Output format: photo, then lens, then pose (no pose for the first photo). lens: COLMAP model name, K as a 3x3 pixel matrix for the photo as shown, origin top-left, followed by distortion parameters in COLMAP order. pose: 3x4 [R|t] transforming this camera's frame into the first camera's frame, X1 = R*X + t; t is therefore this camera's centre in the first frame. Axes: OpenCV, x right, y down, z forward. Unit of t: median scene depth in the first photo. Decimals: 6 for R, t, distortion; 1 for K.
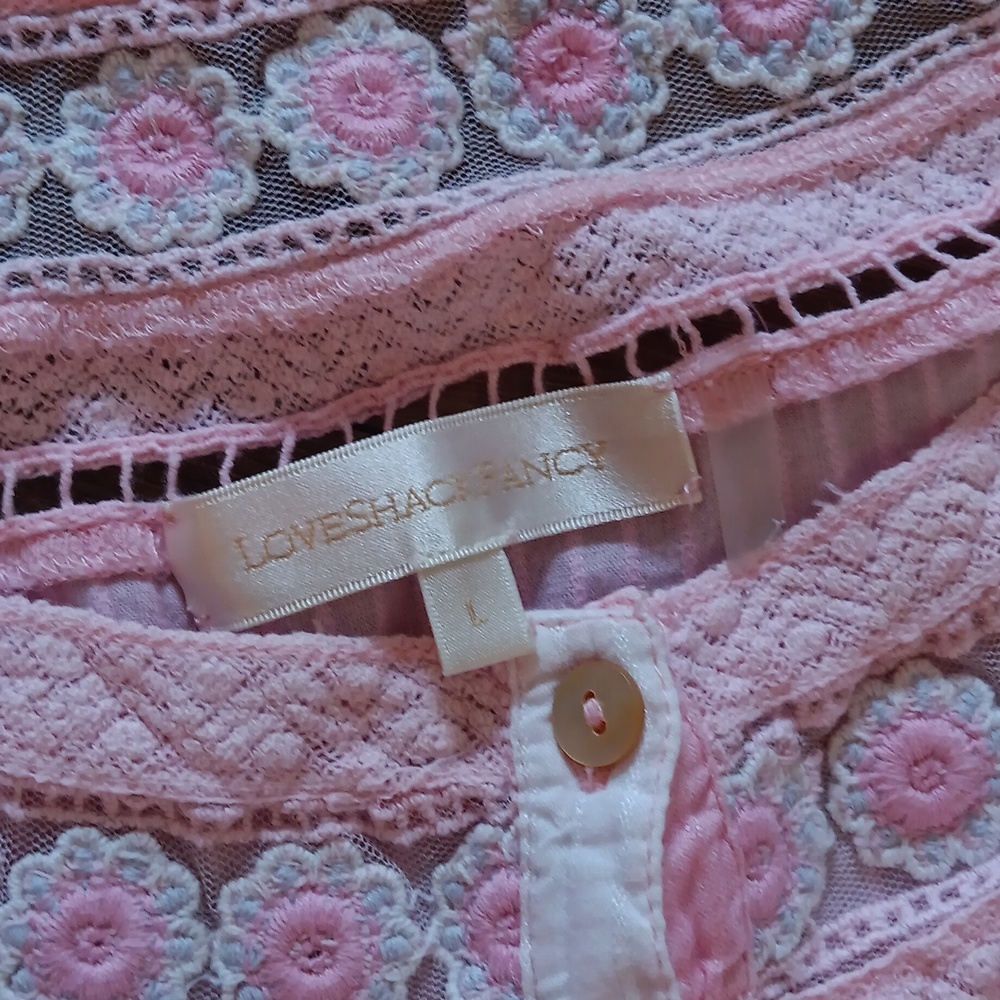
lens RADIAL K [[1715.6, 0, 494.9], [0, 1715.6, 503.1], [0, 0, 1]] dist [0.174367, -0.353596]
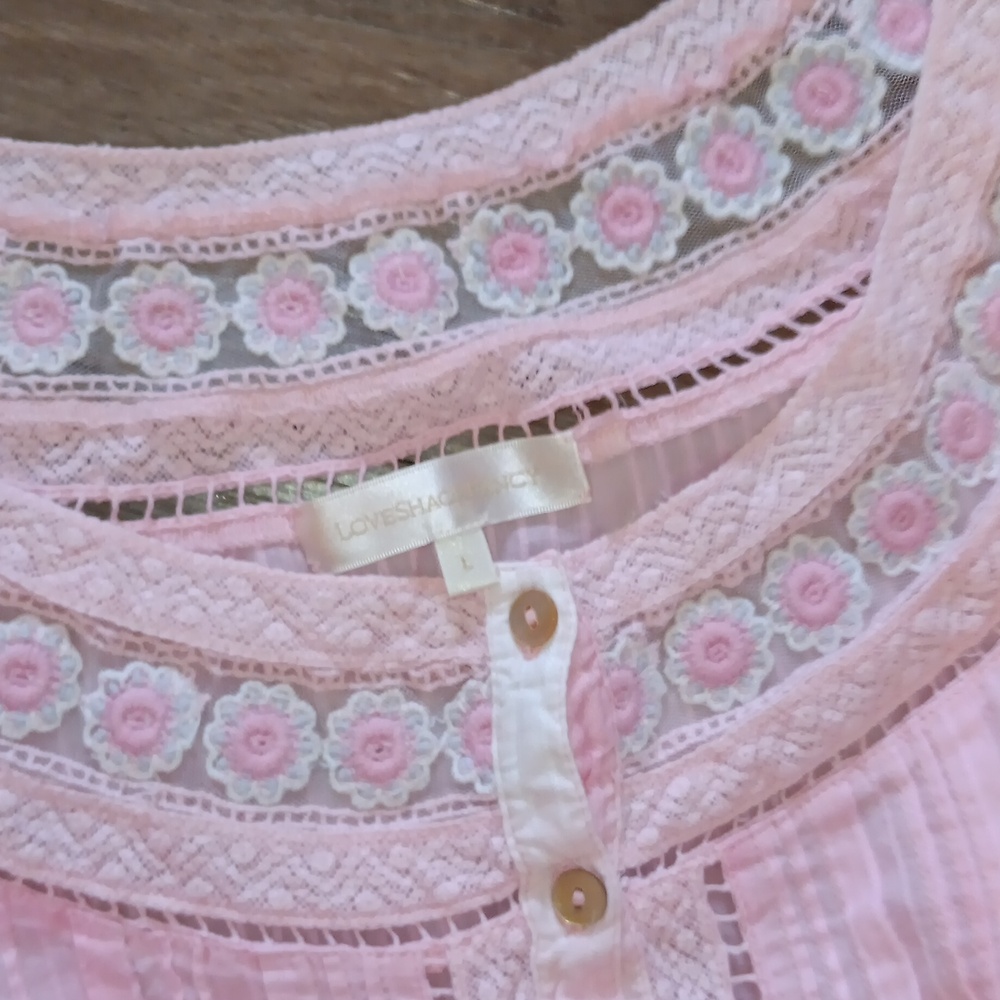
lens RADIAL K [[1715.6, 0, 494.9], [0, 1715.6, 503.1], [0, 0, 1]] dist [0.174367, -0.353596]
pose [[0.999982, -0.005361, 0.002529, 0.014459], [0.005337, 0.999940, 0.009518, -0.017313], [-0.002579, -0.009504, 0.999952, -0.808038]]
